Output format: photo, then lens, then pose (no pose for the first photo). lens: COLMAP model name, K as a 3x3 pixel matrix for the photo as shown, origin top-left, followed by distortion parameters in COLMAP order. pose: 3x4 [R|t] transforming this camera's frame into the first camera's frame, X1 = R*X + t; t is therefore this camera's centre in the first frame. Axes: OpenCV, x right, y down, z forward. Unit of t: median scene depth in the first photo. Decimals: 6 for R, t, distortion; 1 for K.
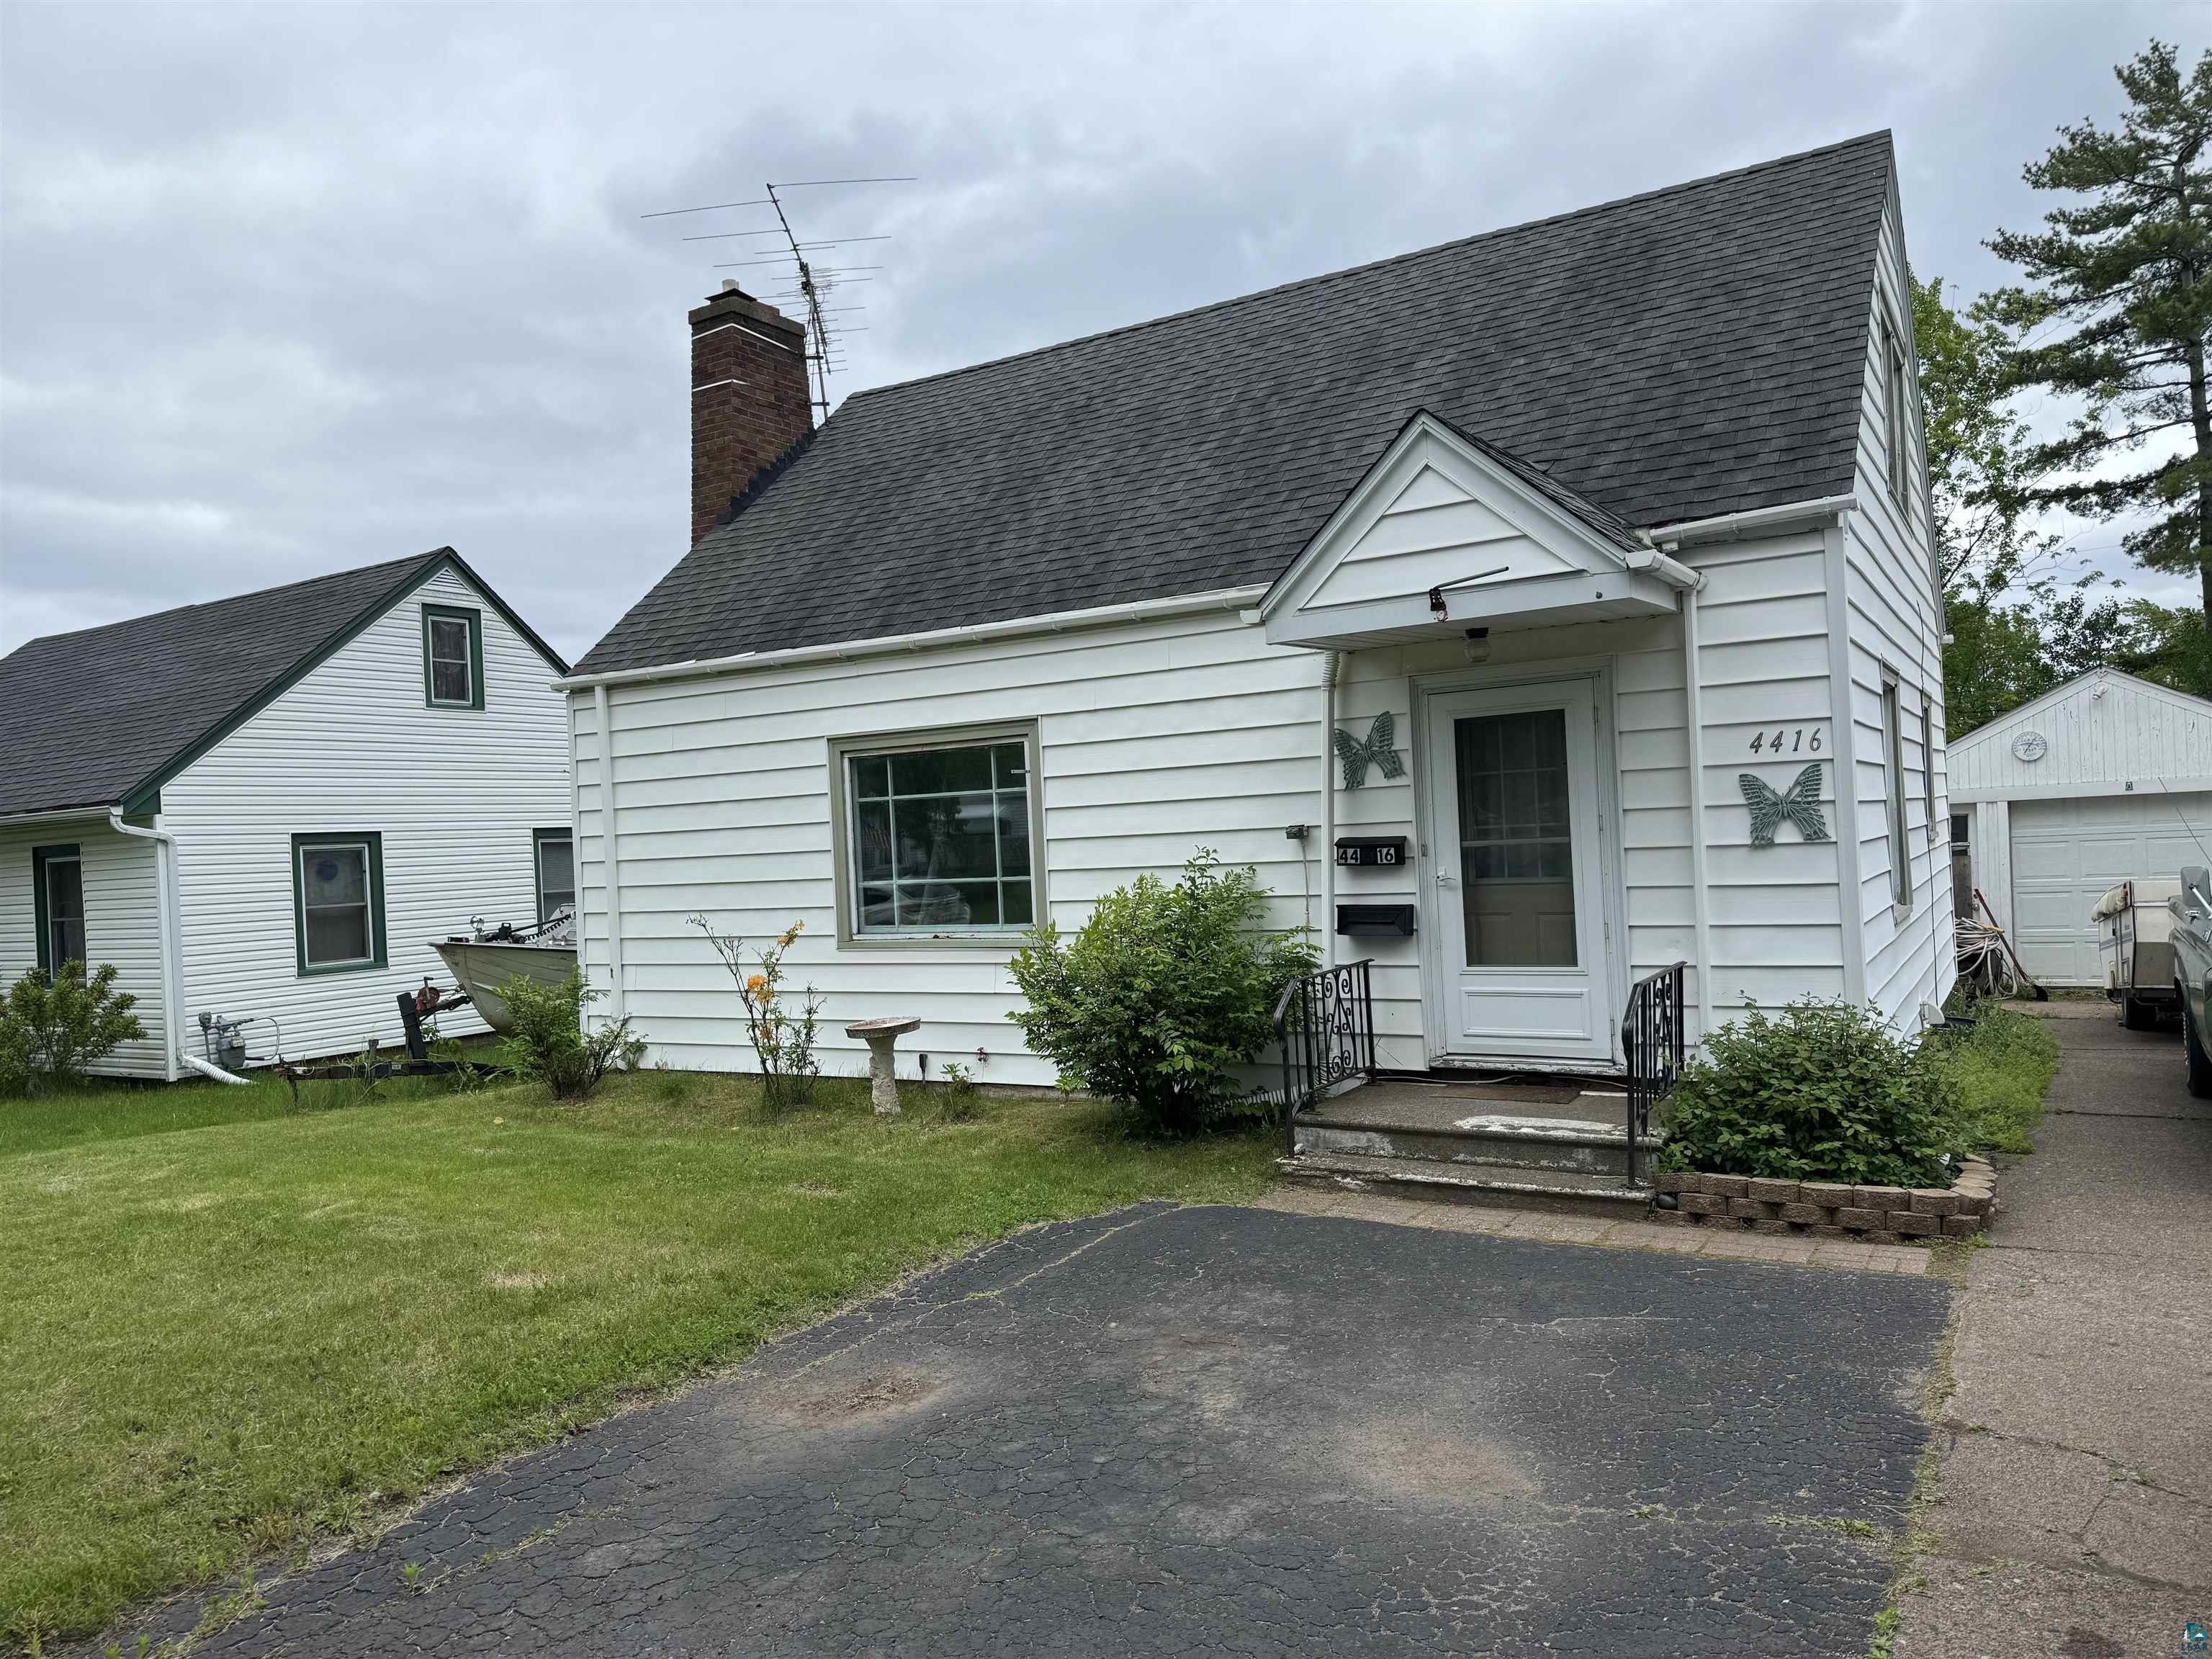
lens RADIAL K [[1572.0, 0, 1091.1], [0, 1572.0, 842.3], [0, 0, 1]] dist [0.064362, -0.073419]
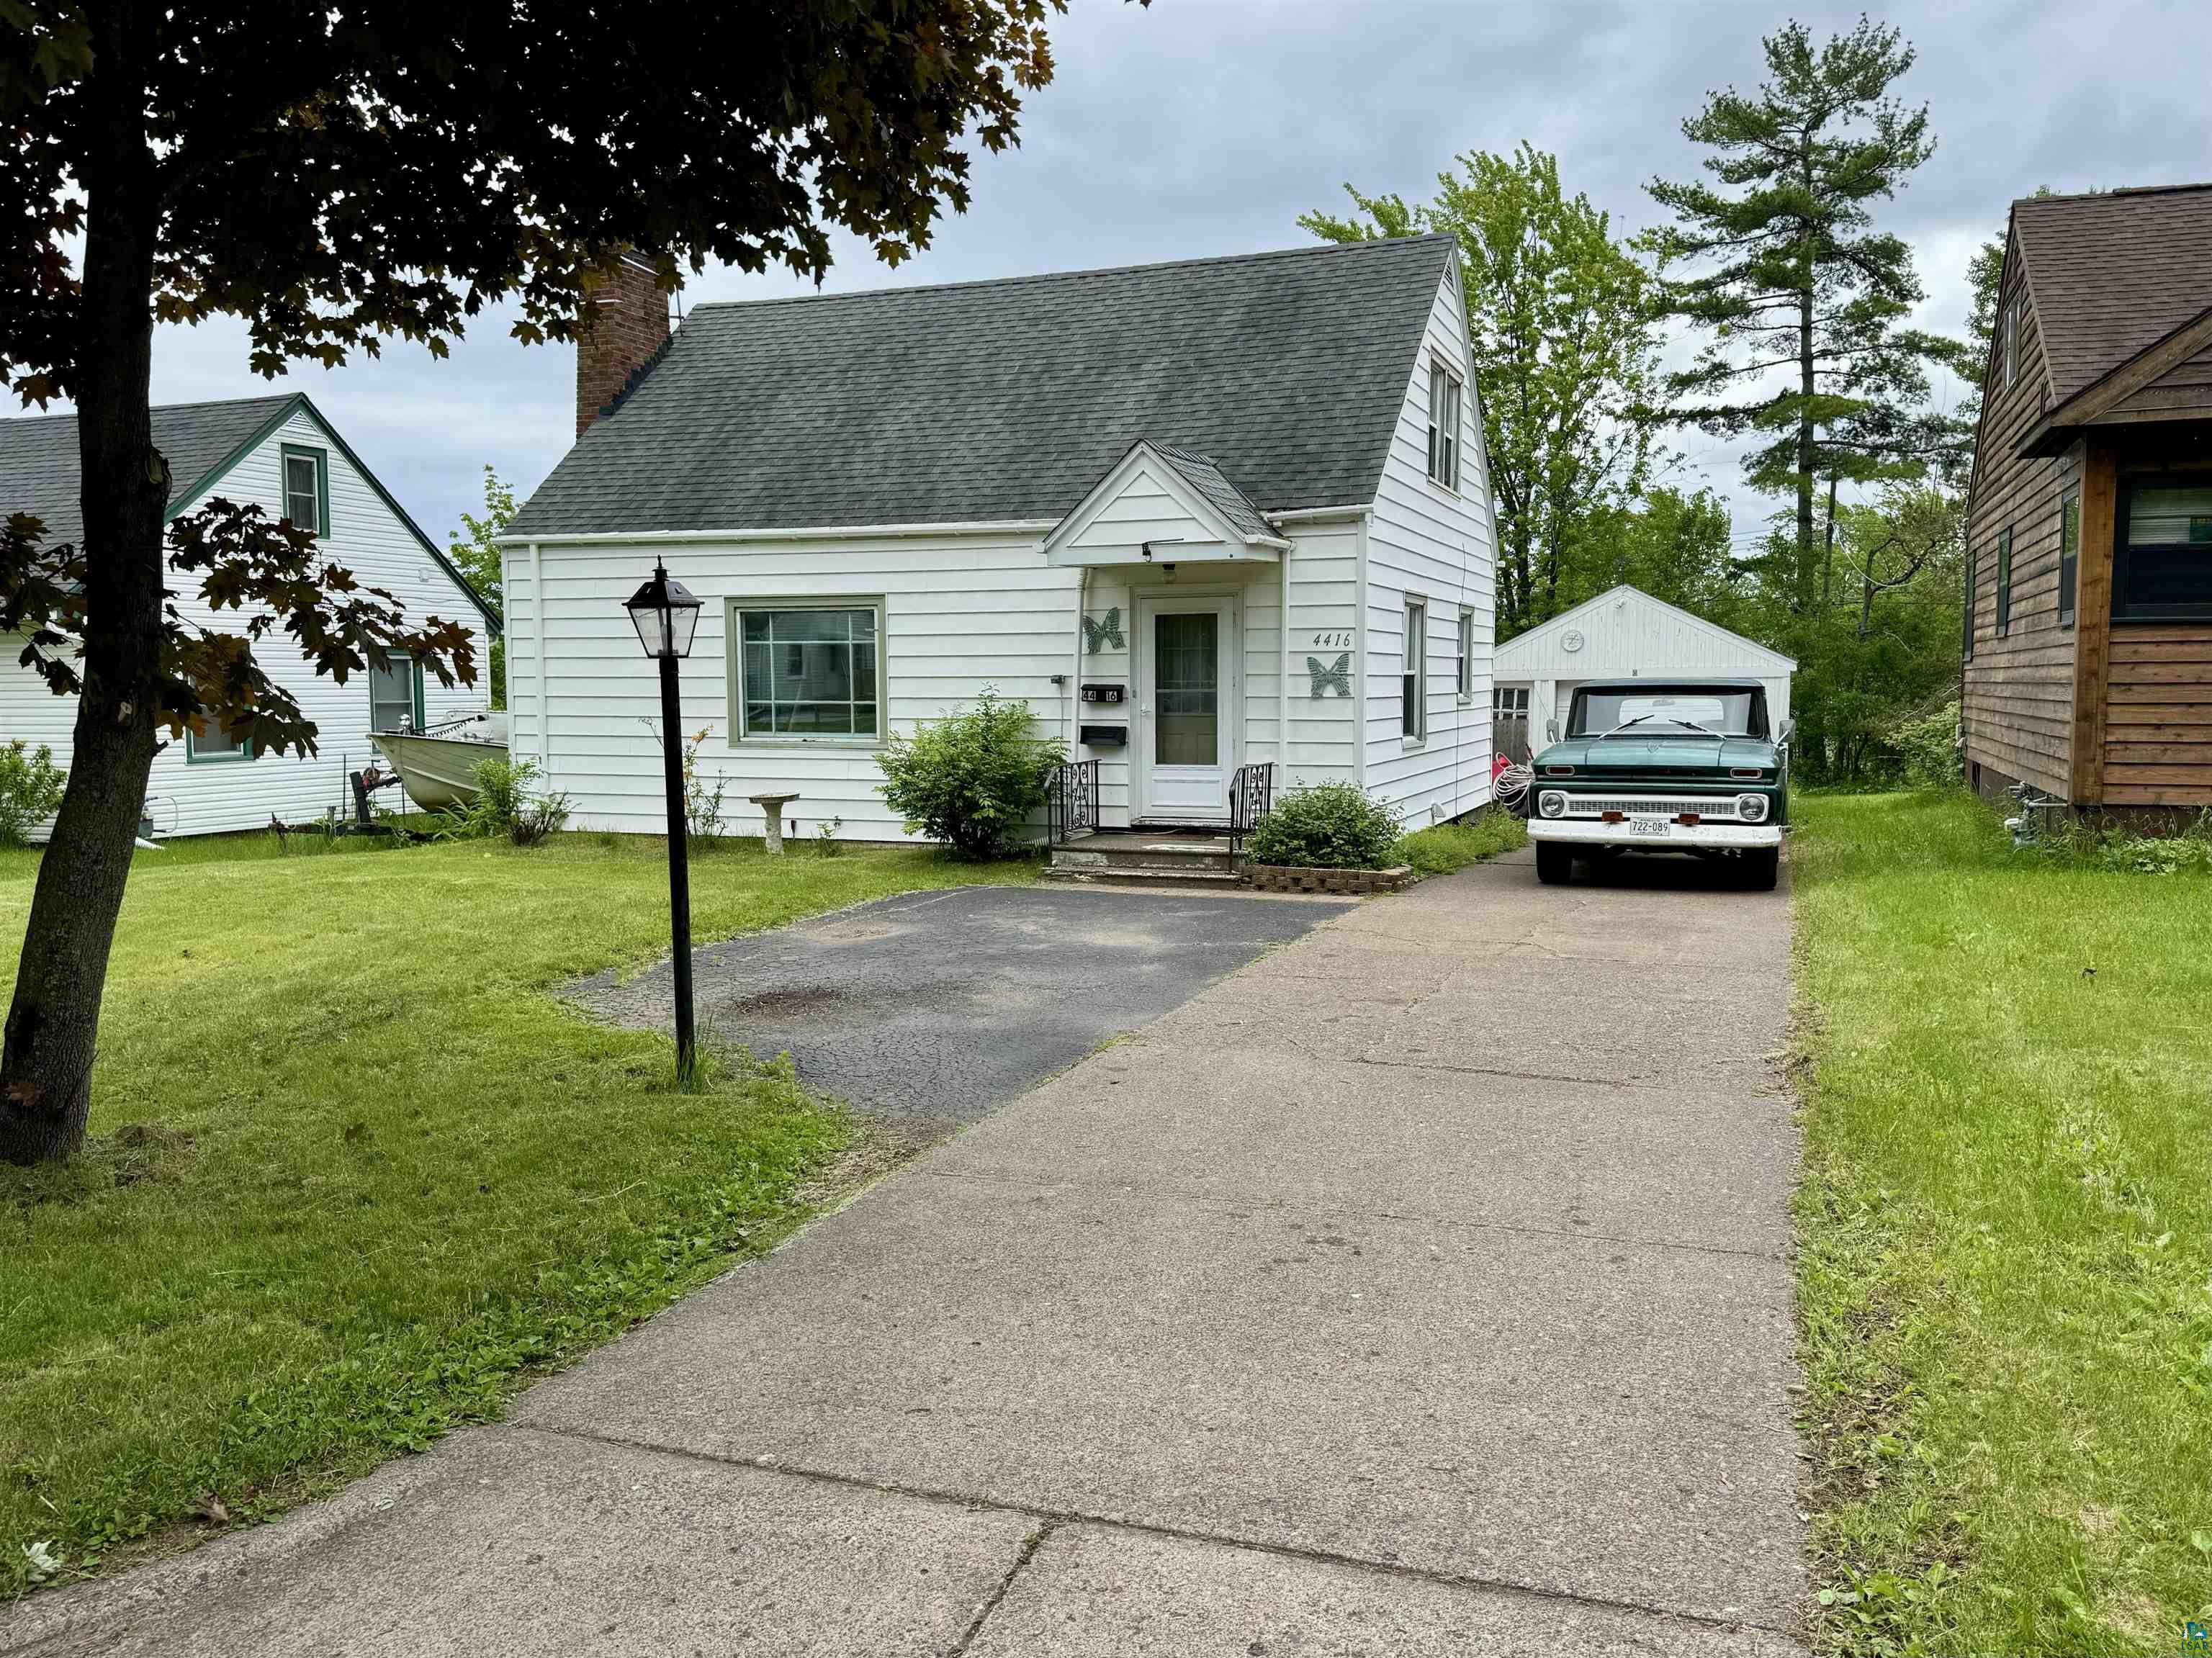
lens RADIAL K [[1571.9, 0, 1125.4], [0, 1571.9, 815.4], [0, 0, 1]] dist [0.064362, -0.073419]
pose [[0.979755, 0.027378, 0.198320, -0.096110], [-0.043014, 0.996258, 0.074969, 0.007334], [-0.195525, -0.081982, 0.977266, -0.493684]]
